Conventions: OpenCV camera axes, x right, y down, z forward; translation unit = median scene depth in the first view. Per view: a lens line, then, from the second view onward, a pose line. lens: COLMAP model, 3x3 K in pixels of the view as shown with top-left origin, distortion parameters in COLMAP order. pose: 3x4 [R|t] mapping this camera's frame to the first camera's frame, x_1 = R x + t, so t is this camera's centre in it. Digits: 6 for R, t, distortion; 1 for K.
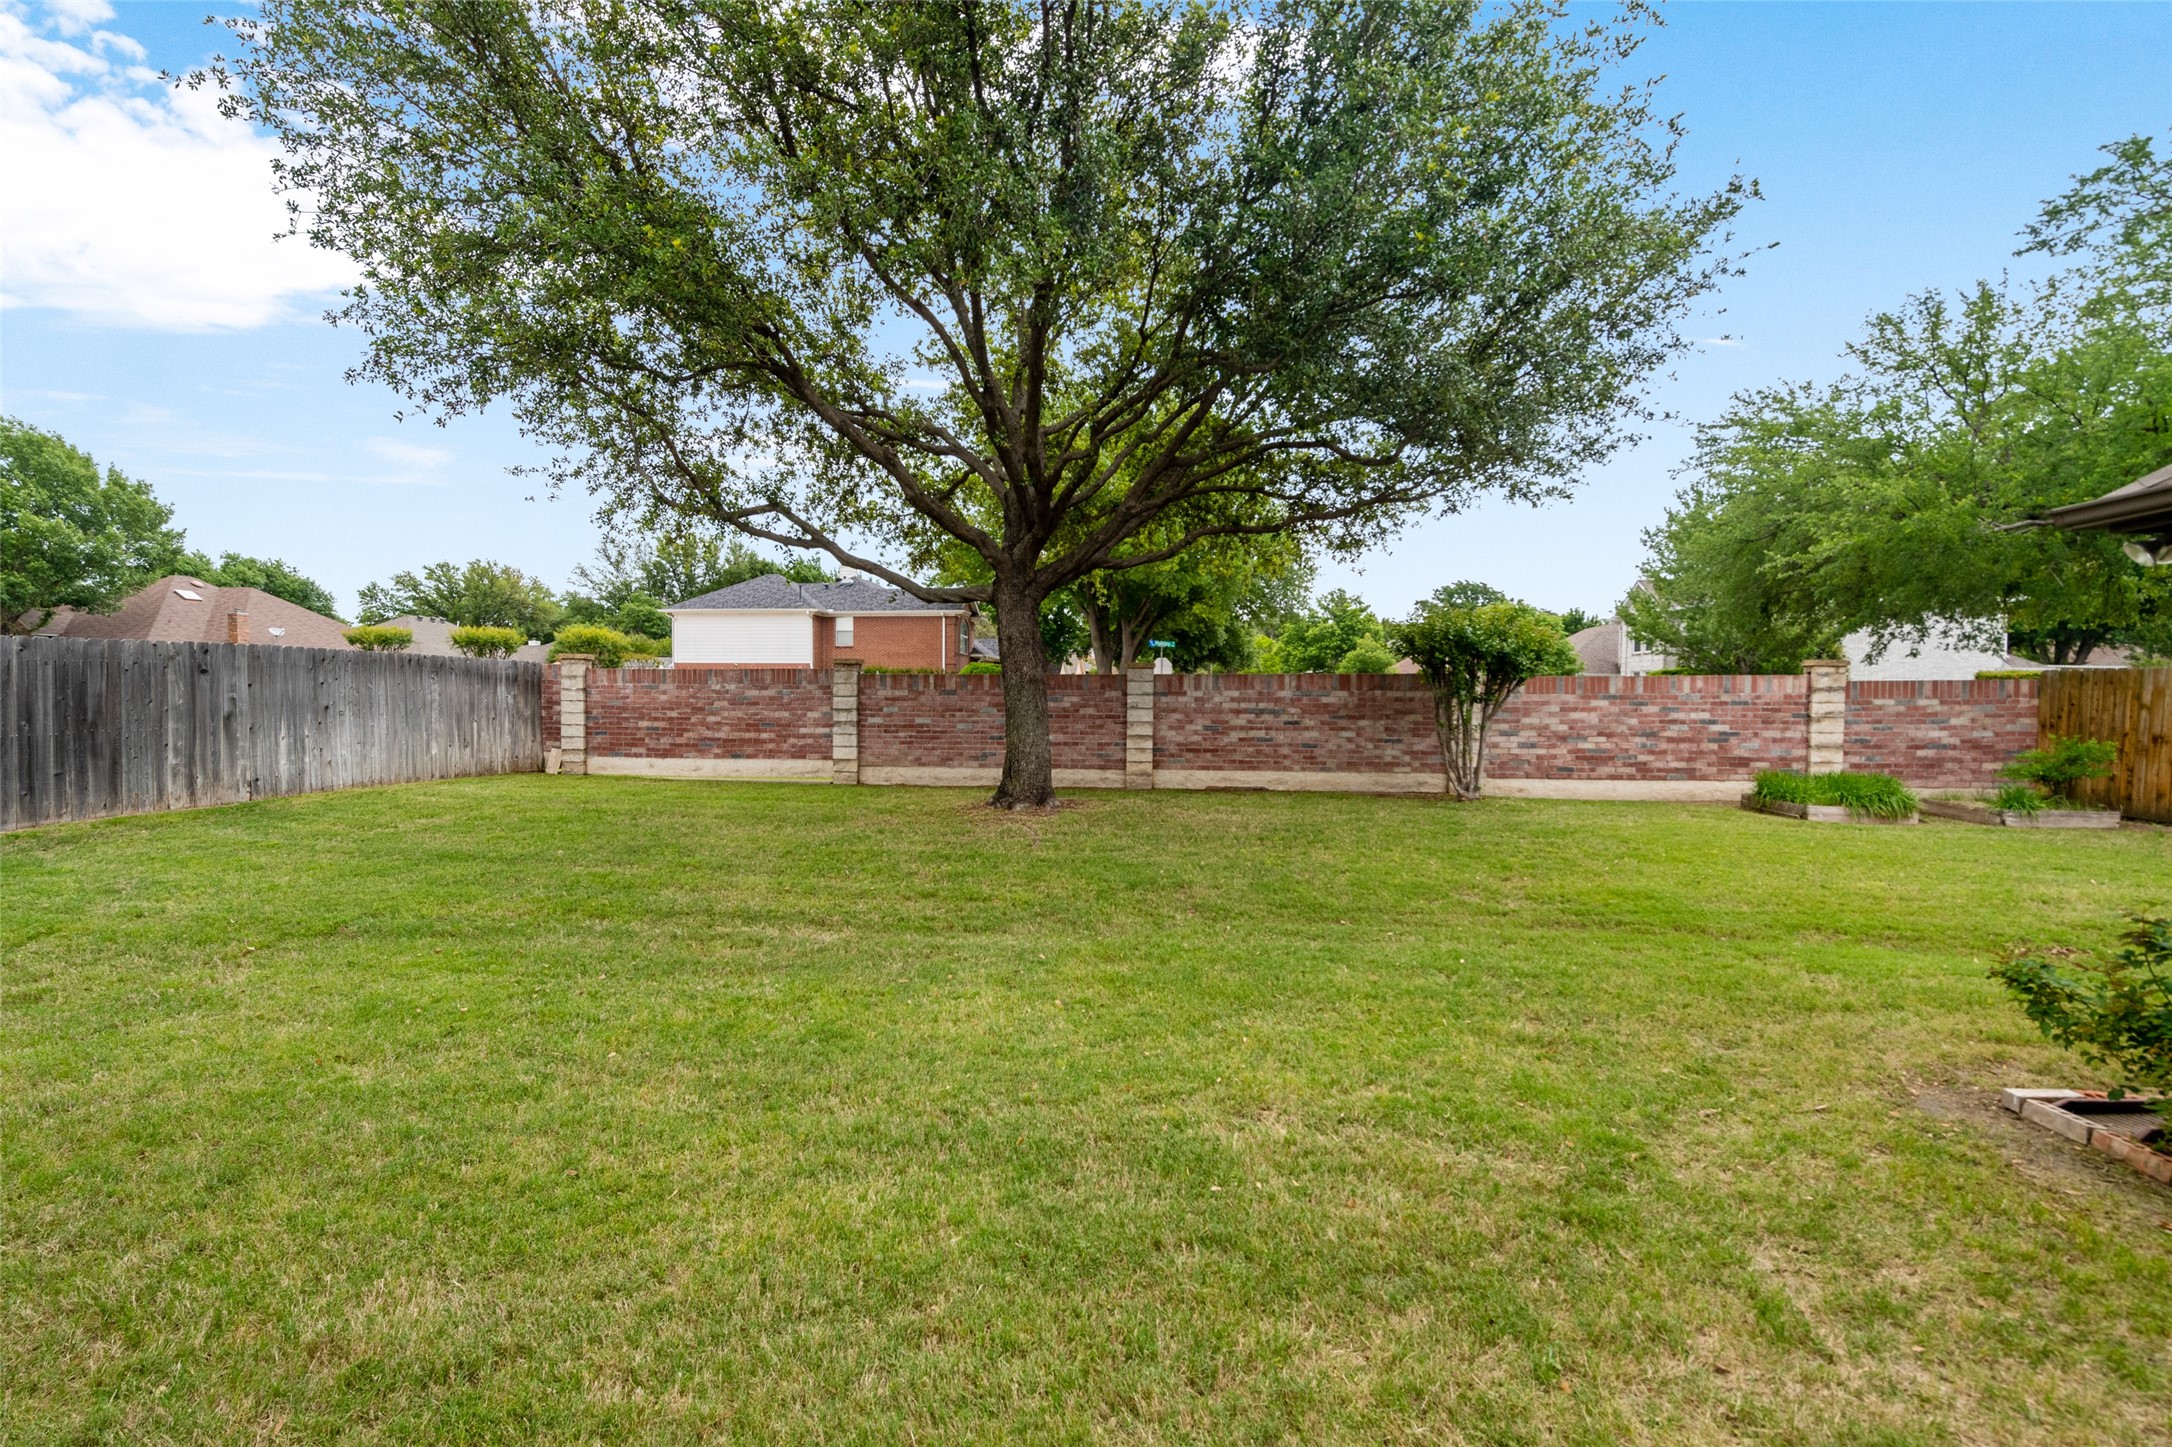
lens RADIAL K [[905.4, 0, 1048.6], [0, 905.4, 720.3], [0, 0, 1]] dist [0.016505, -0.004209]
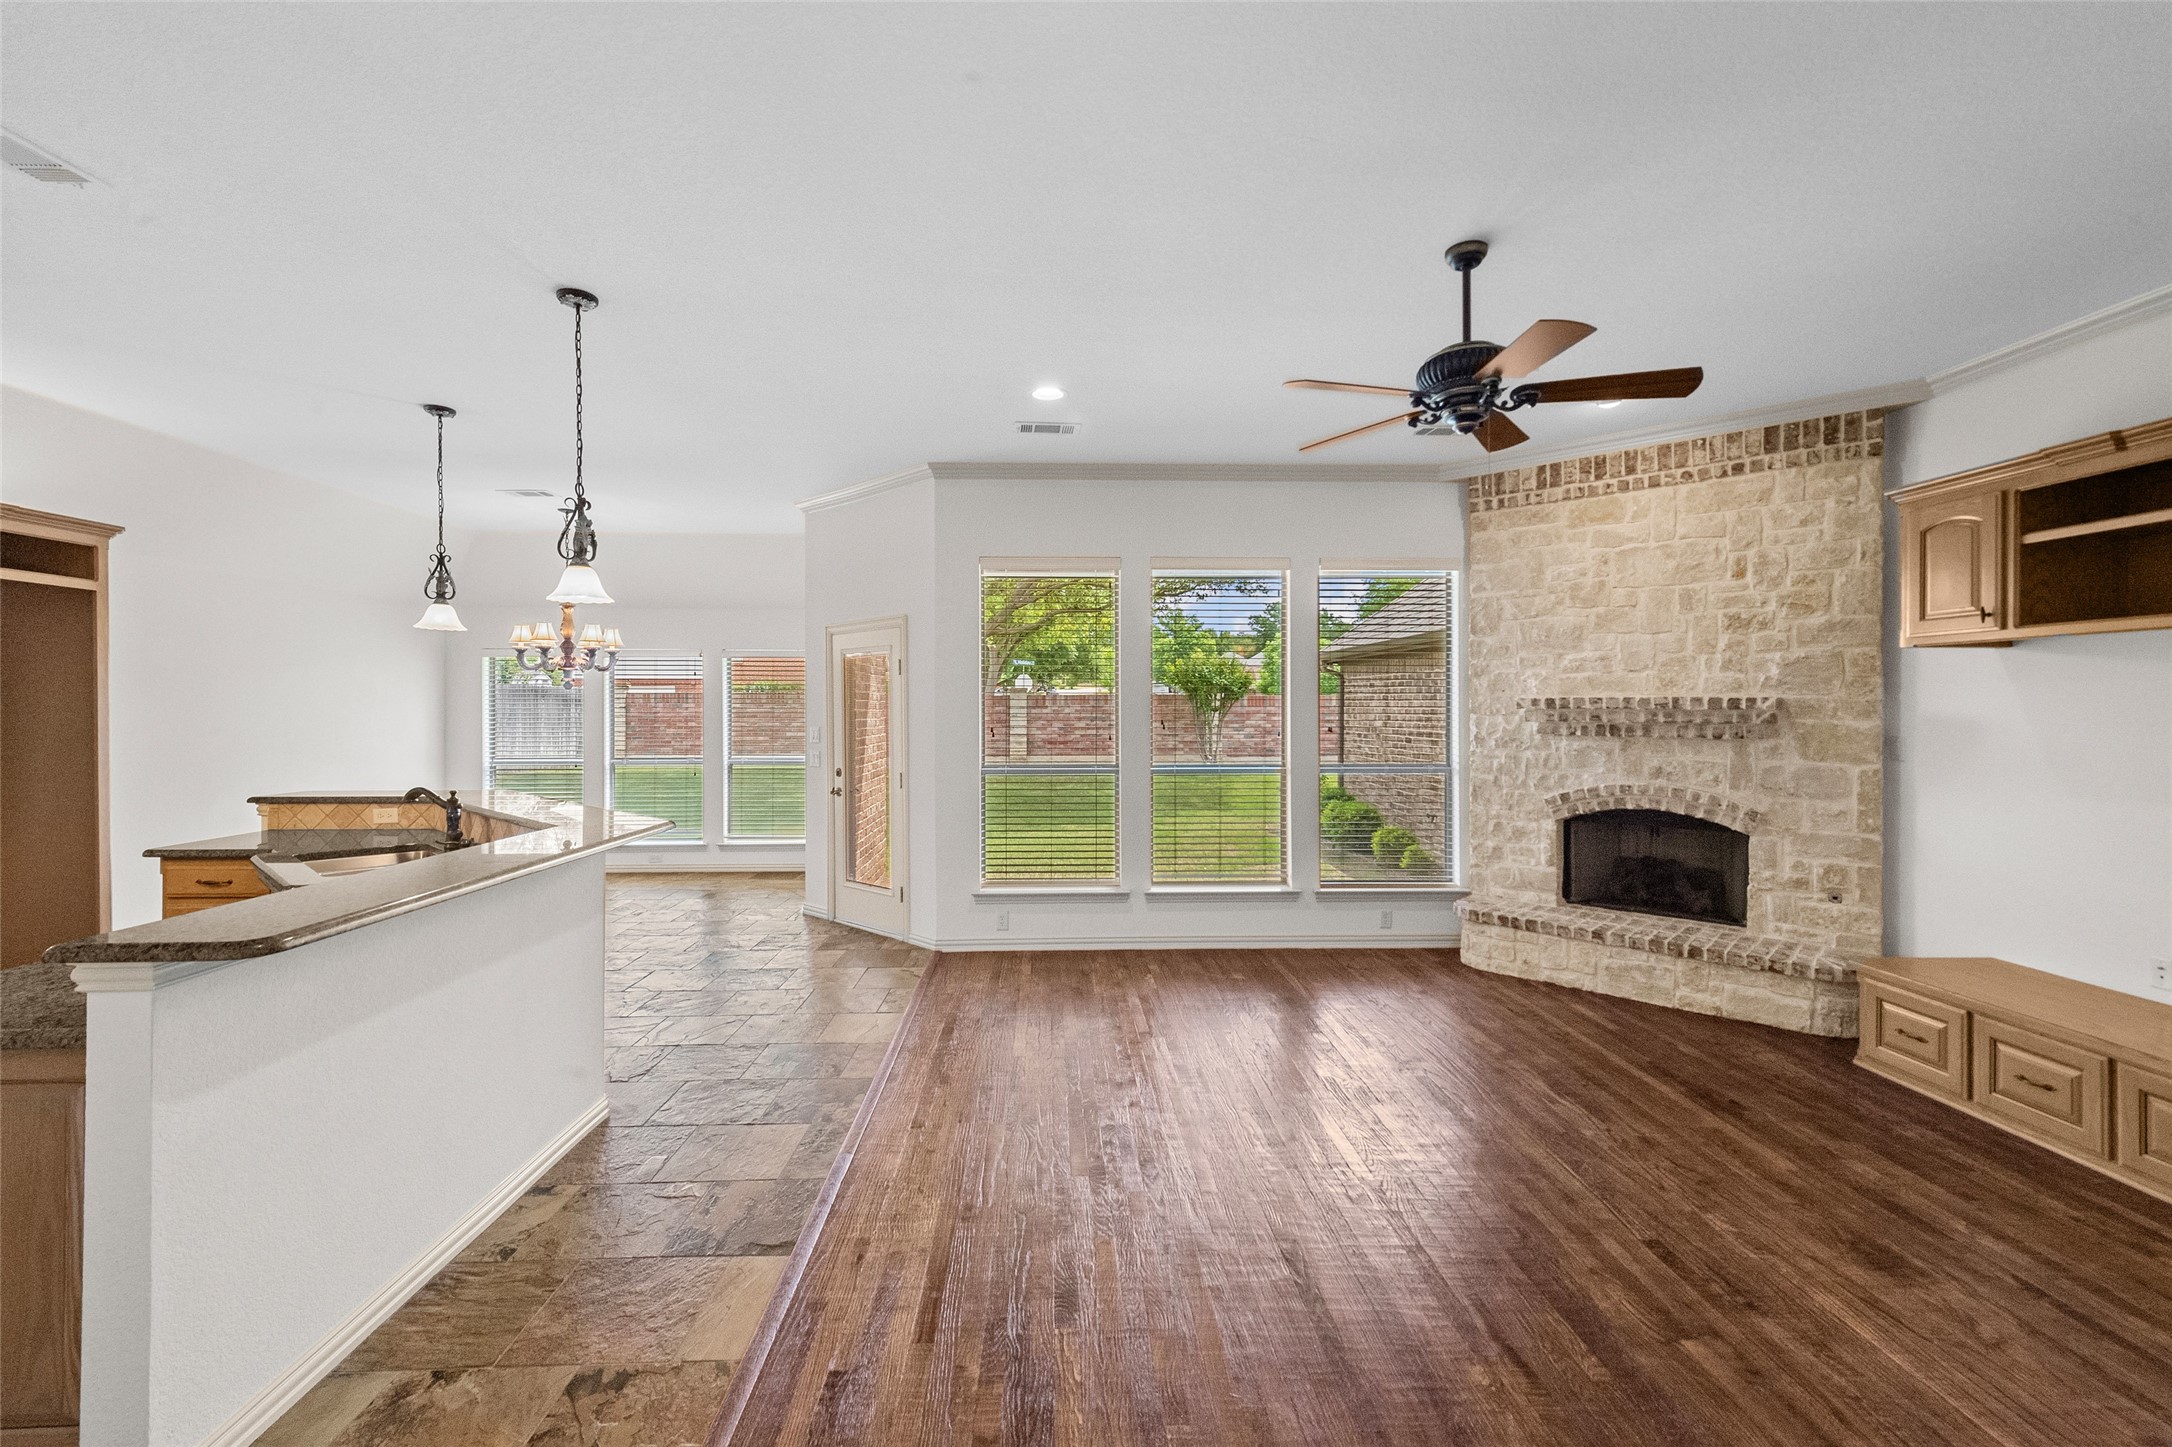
lens RADIAL K [[905.4, 0, 1078.5], [0, 905.4, 711.8], [0, 0, 1]] dist [0.016505, -0.004209]
pose [[0.981766, -0.009344, 0.189862, -0.097178], [0.012912, 0.999762, -0.017564, 0.007246], [-0.189653, 0.019695, 0.981654, -0.579394]]
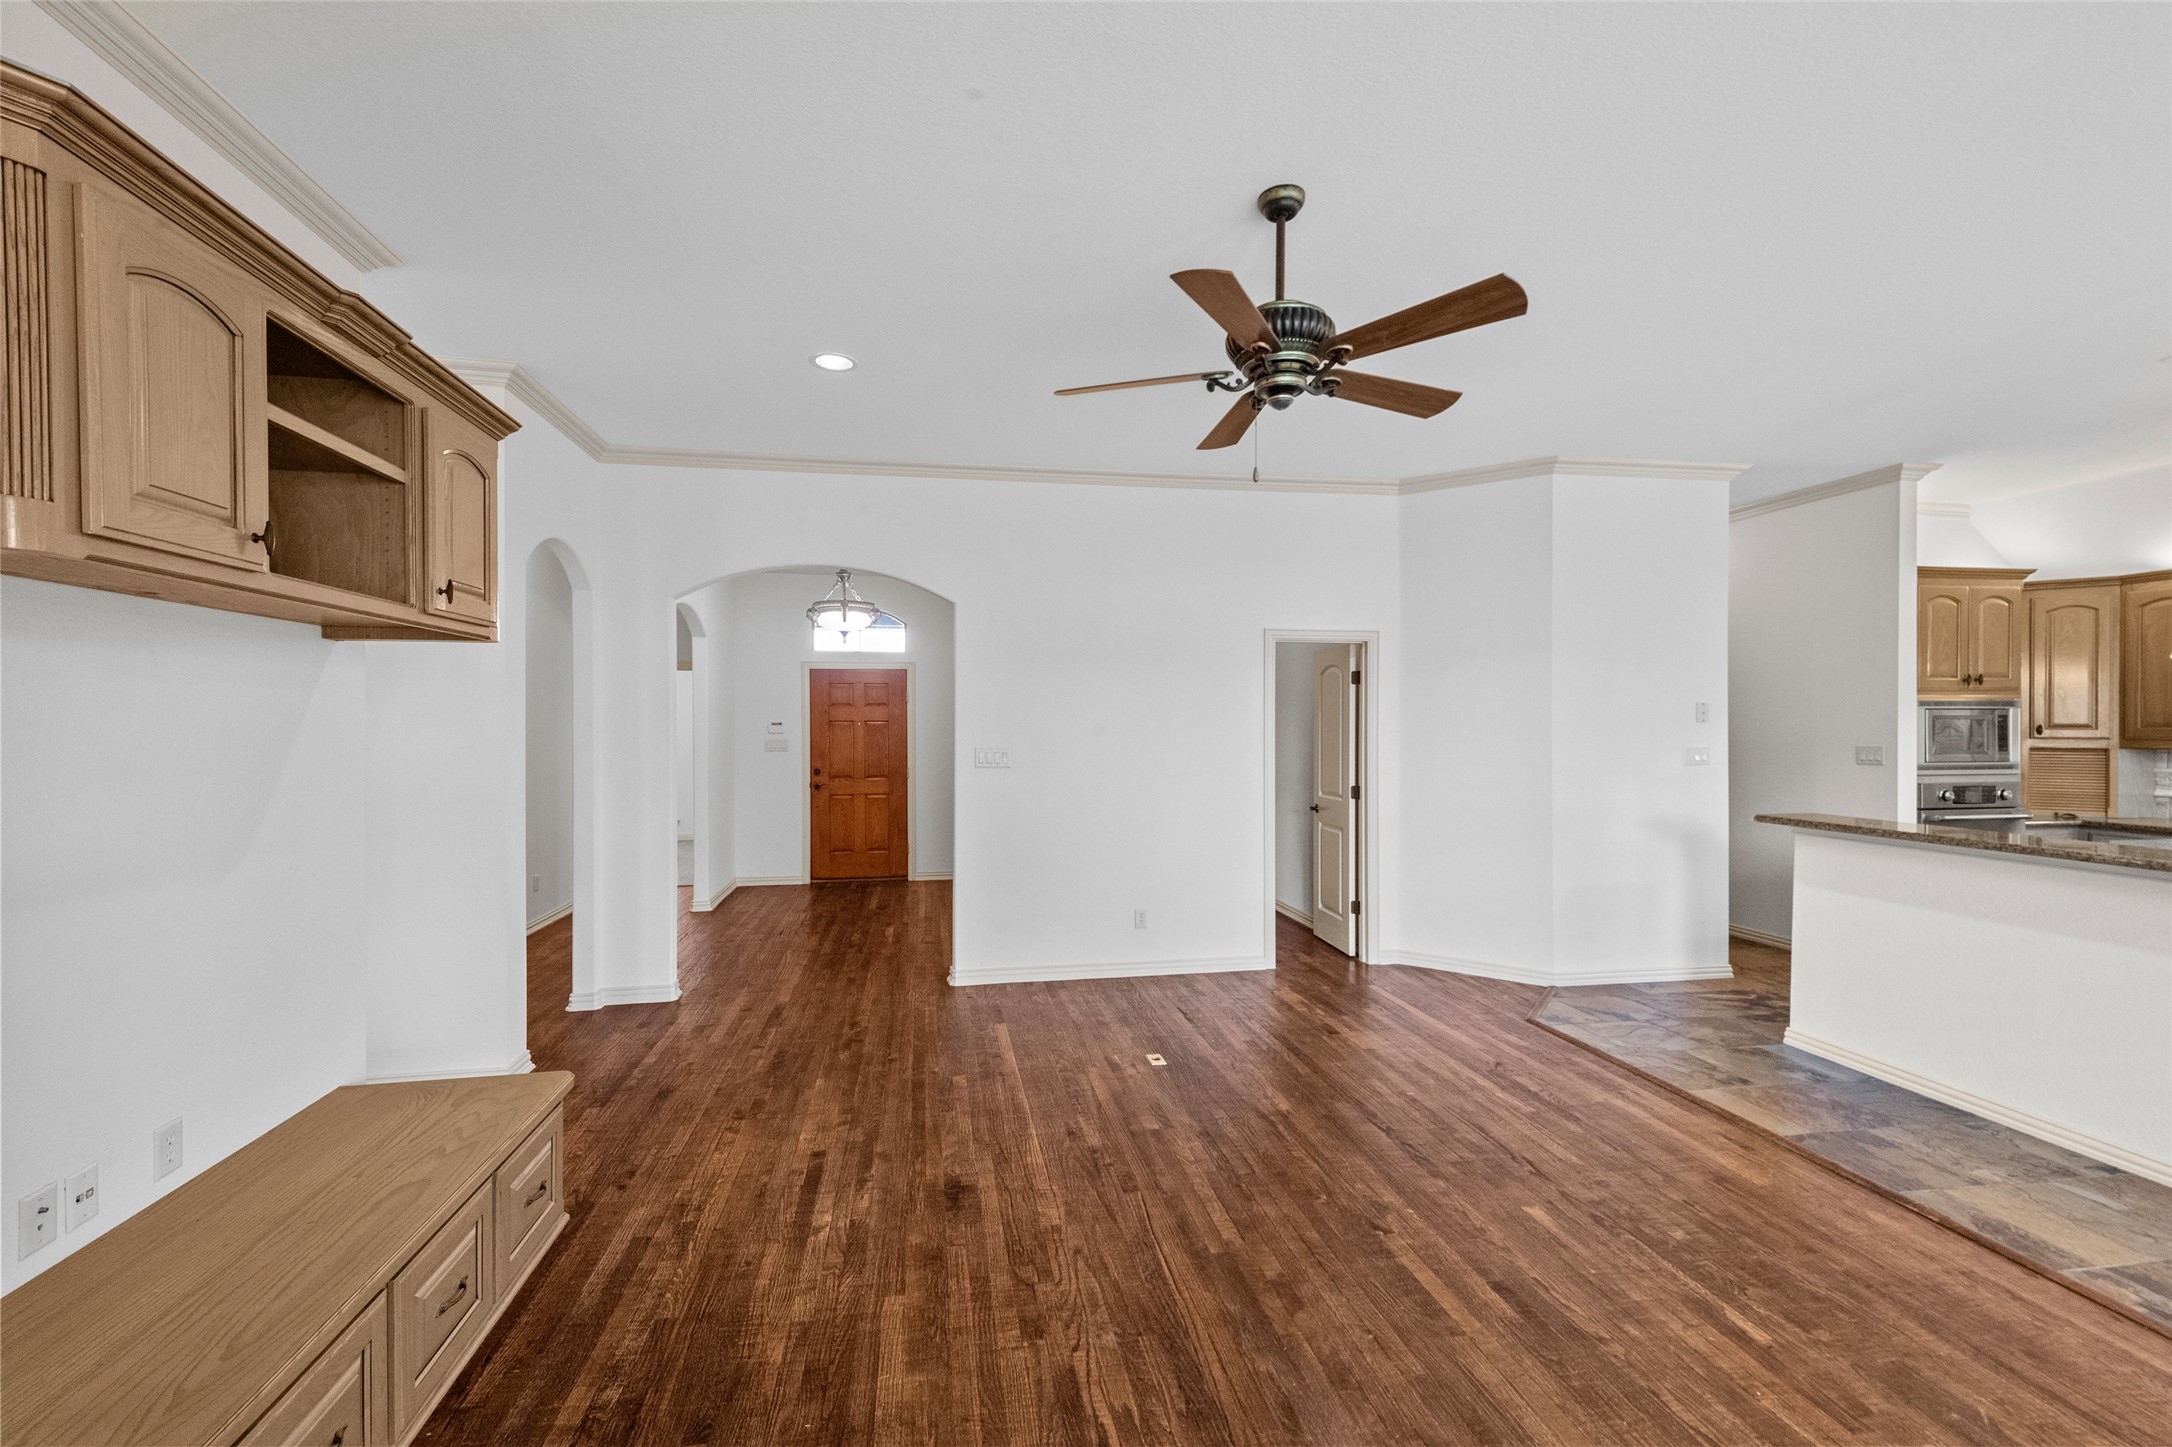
lens RADIAL K [[905.4, 0, 1060.8], [0, 905.4, 726.4], [0, 0, 1]] dist [0.016505, -0.004209]
pose [[-0.950601, -0.003624, -0.310394, 0.138584], [-0.013540, 0.999464, 0.029799, -0.001243], [0.310120, 0.032529, -0.950141, -0.216052]]
